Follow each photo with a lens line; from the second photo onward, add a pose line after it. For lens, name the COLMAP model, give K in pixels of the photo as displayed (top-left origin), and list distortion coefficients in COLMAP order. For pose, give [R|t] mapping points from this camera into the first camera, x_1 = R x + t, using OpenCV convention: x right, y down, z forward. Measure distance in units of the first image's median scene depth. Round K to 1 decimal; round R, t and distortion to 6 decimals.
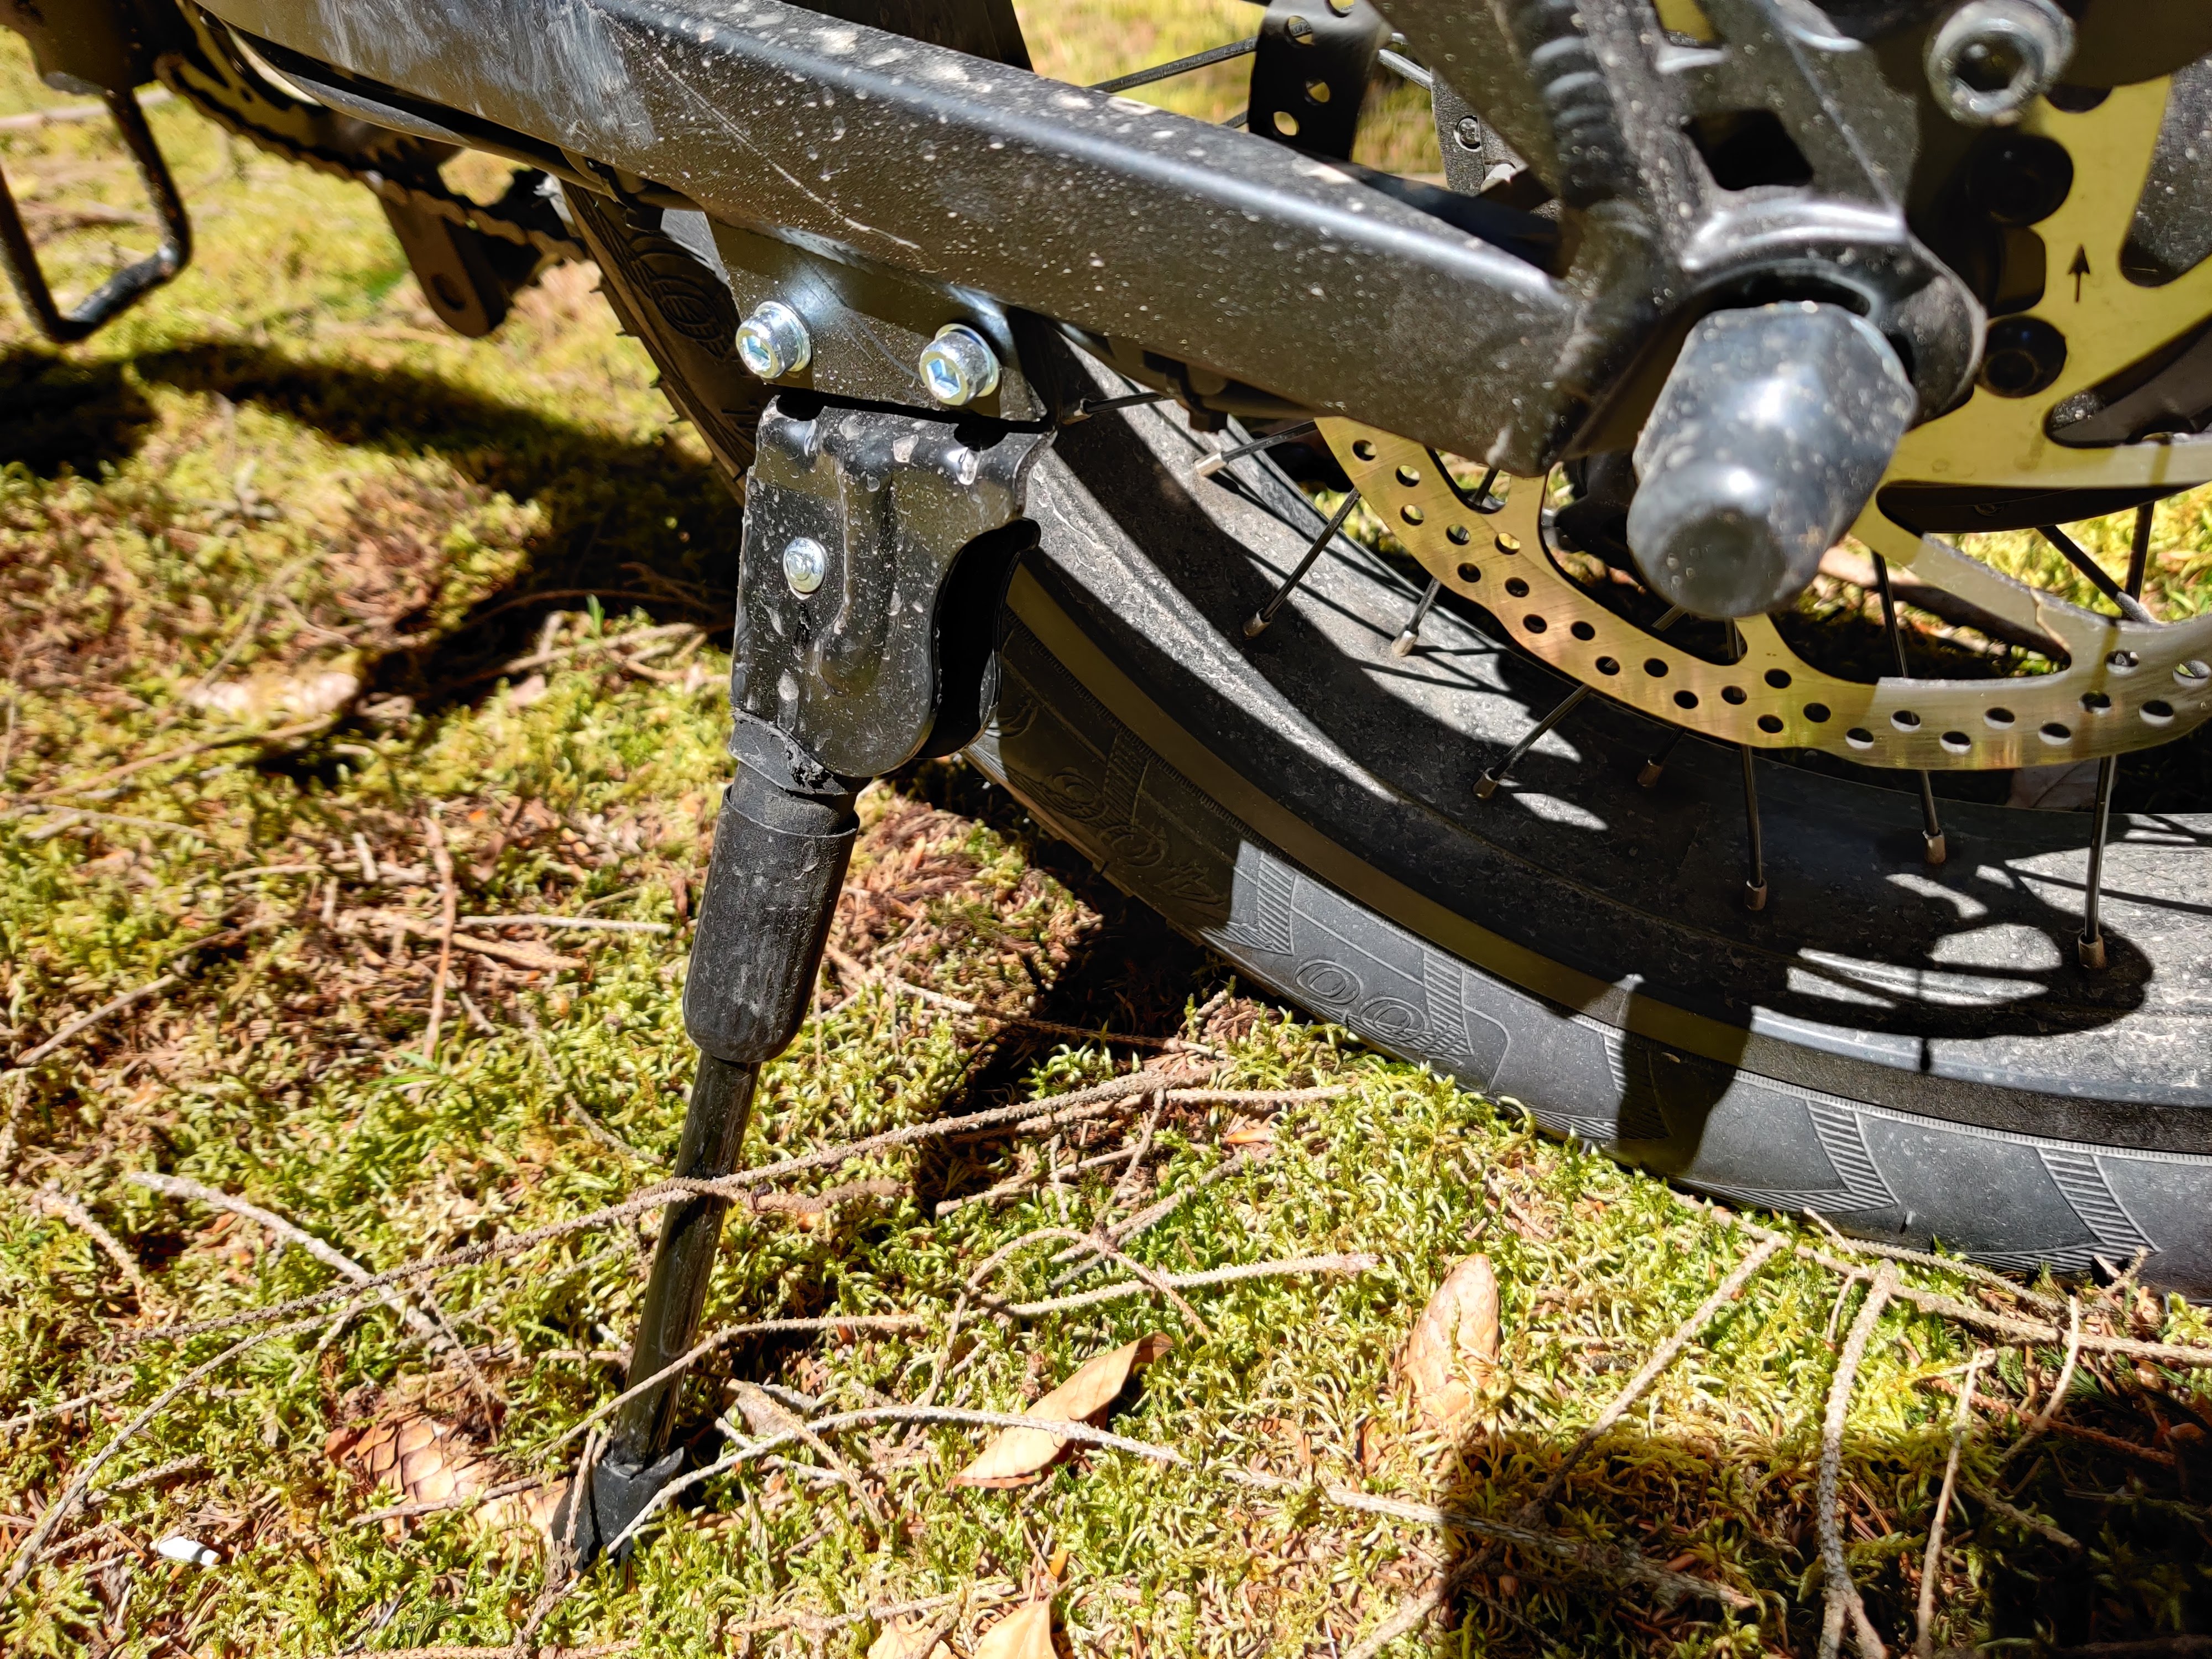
lens RADIAL K [[1732.5, 0, 1106.0], [0, 1732.5, 829.5], [0, 0, 1]] dist [0.006579, -0.008710]
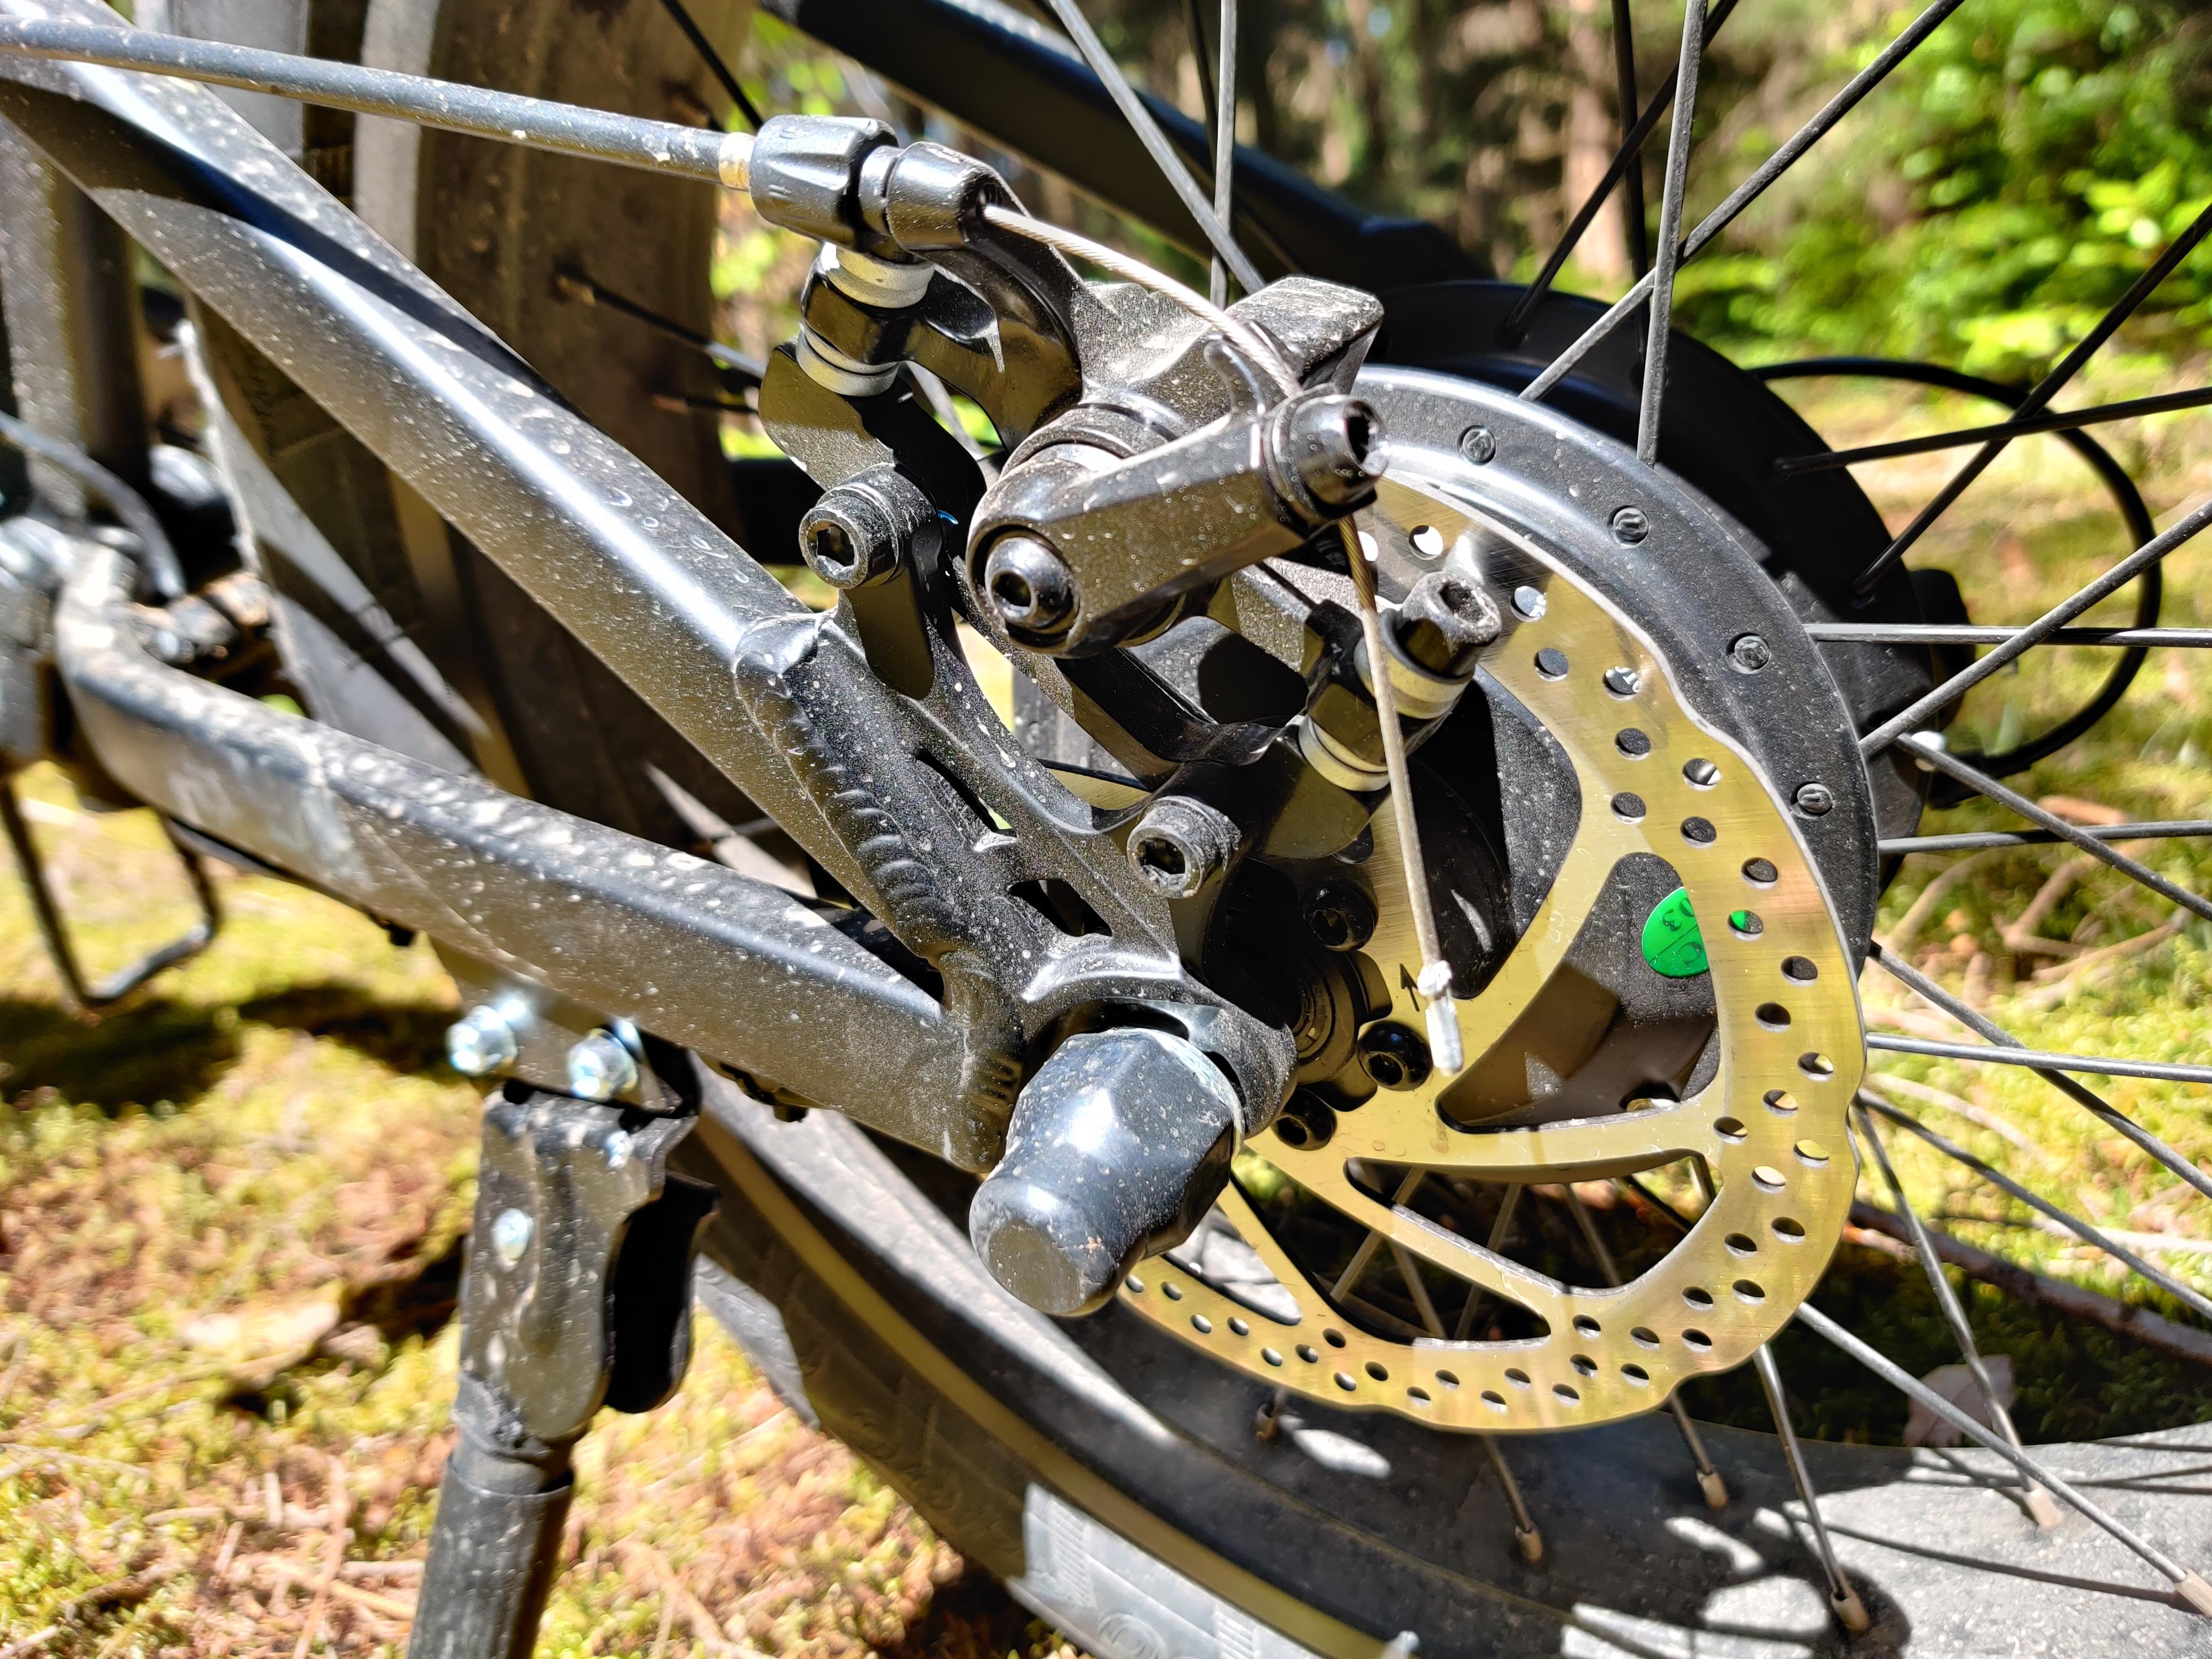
lens RADIAL K [[1735.1, 0, 1042.9], [0, 1735.1, 827.2], [0, 0, 1]] dist [0.016115, -0.043235]
pose [[0.994645, -0.045345, -0.092870, 0.144474], [0.012188, 0.943799, -0.330295, -0.015433], [0.102628, 0.327394, 0.939298, -0.043393]]
